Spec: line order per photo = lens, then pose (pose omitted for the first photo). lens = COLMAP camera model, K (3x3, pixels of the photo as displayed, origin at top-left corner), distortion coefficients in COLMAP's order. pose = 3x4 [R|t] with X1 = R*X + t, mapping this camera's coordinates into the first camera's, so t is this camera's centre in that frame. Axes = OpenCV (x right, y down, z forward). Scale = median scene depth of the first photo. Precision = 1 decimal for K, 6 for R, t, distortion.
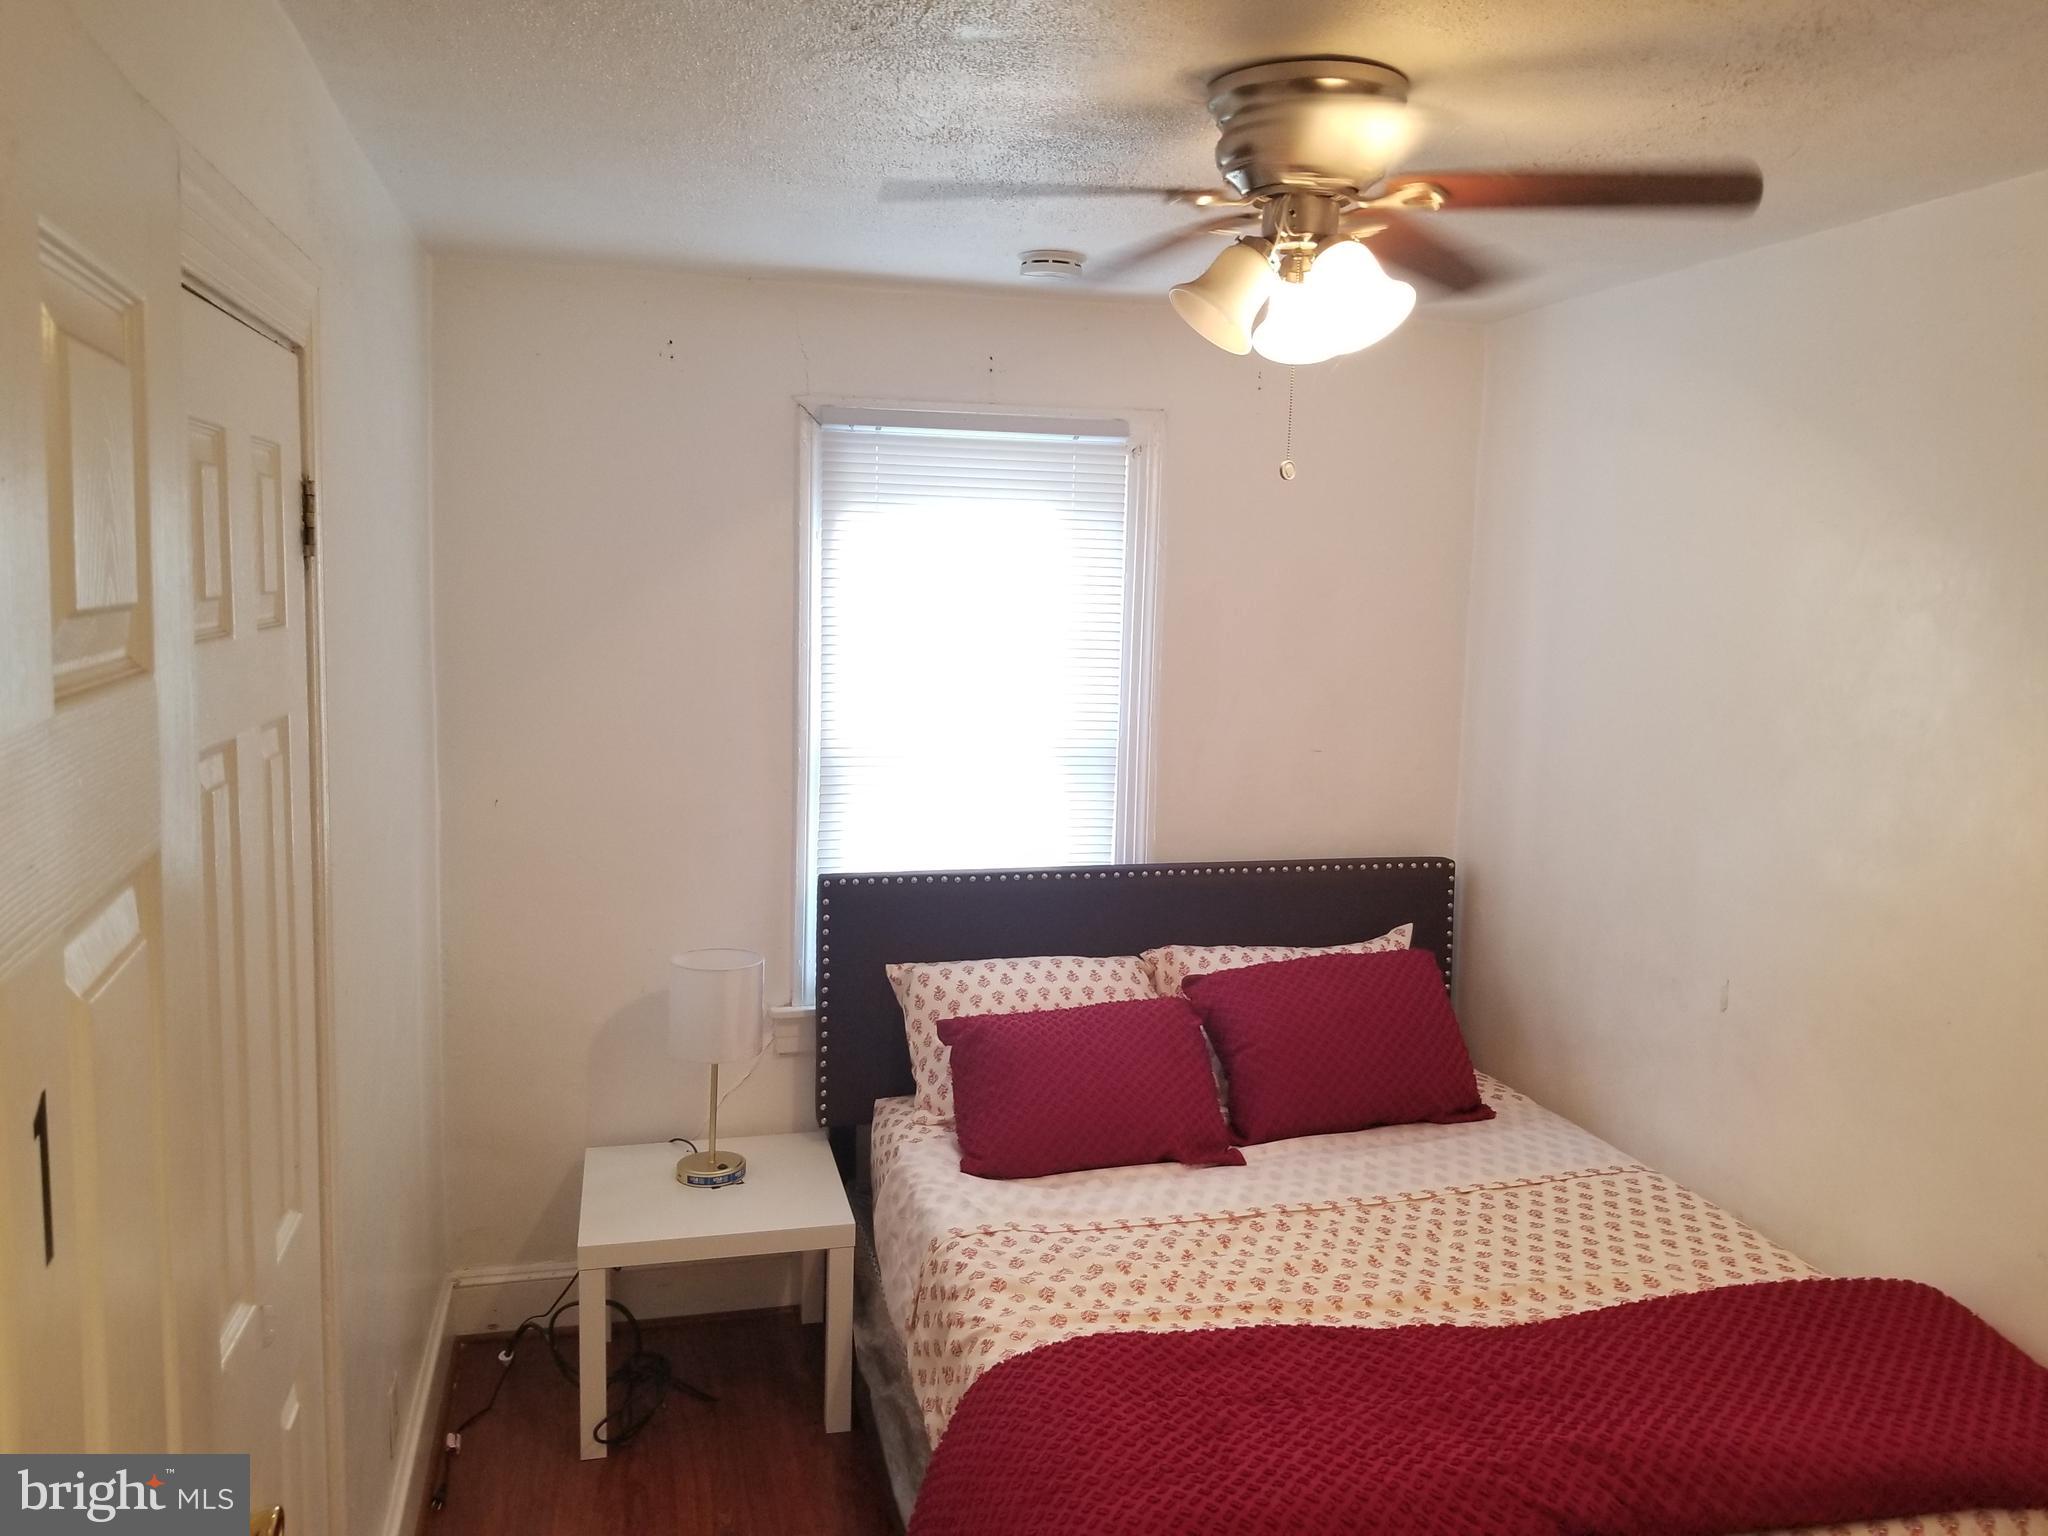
lens RADIAL K [[1592.2, 0, 1034.7], [0, 1592.2, 765.6], [0, 0, 1]] dist [0.077428, -0.144063]
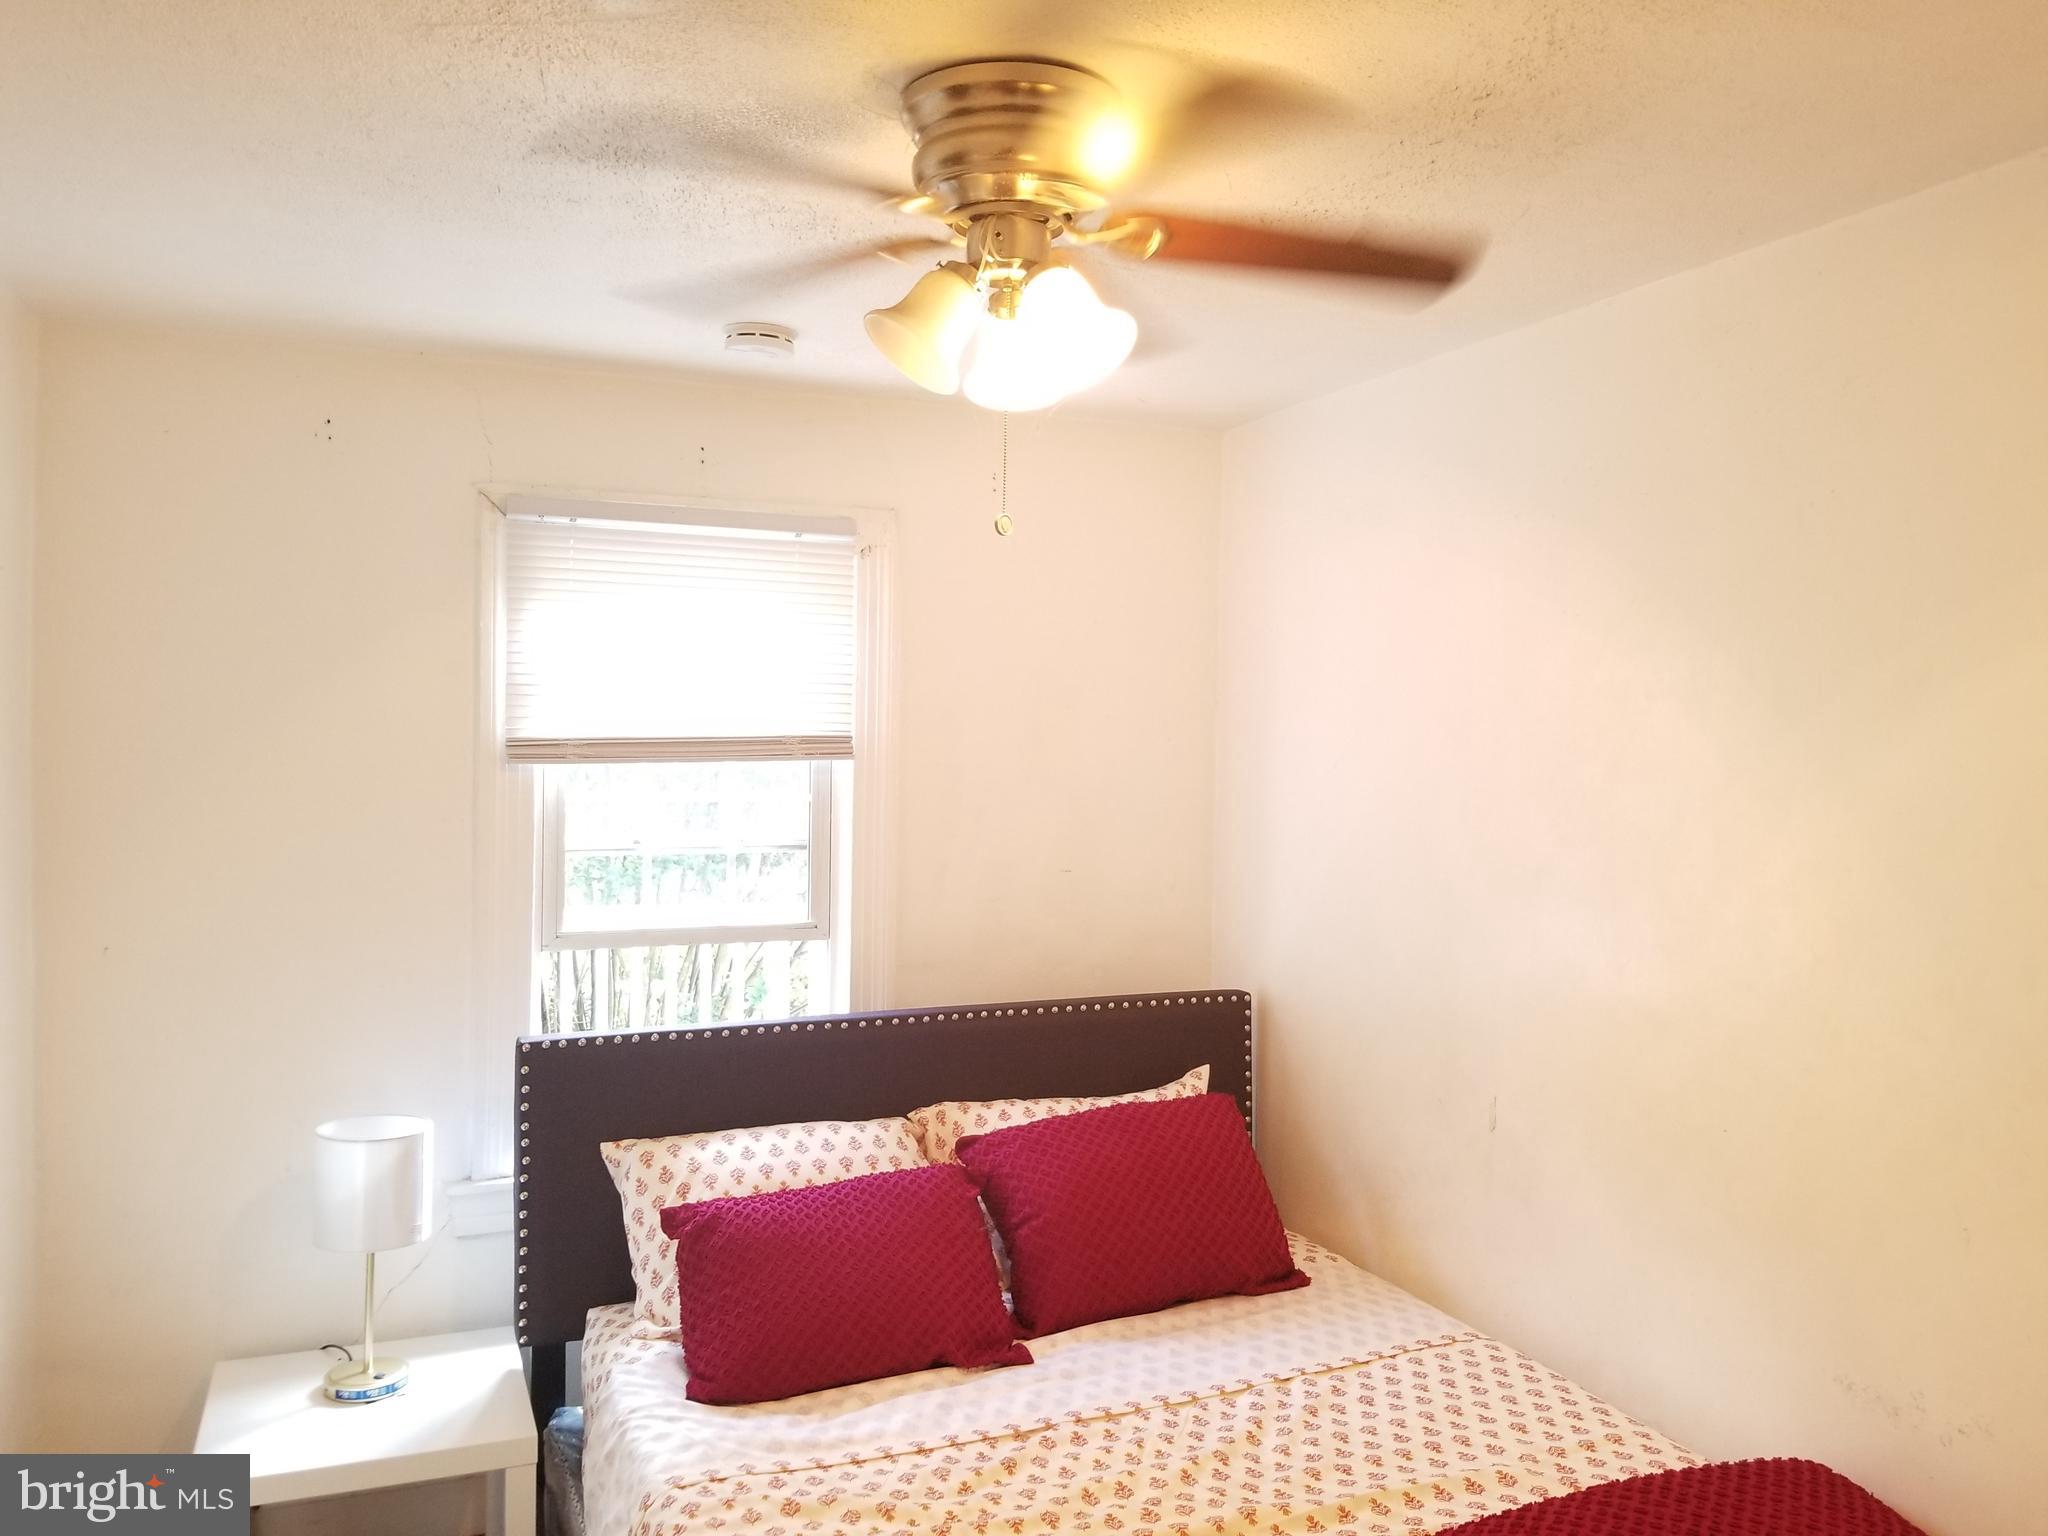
lens RADIAL K [[1592.2, 0, 1034.0], [0, 1592.2, 766.8], [0, 0, 1]] dist [0.077428, -0.144063]
pose [[0.990314, -0.016546, 0.137860, 0.022283], [0.029529, 0.995259, -0.092670, 0.015525], [-0.135673, 0.095844, 0.986107, 0.143093]]
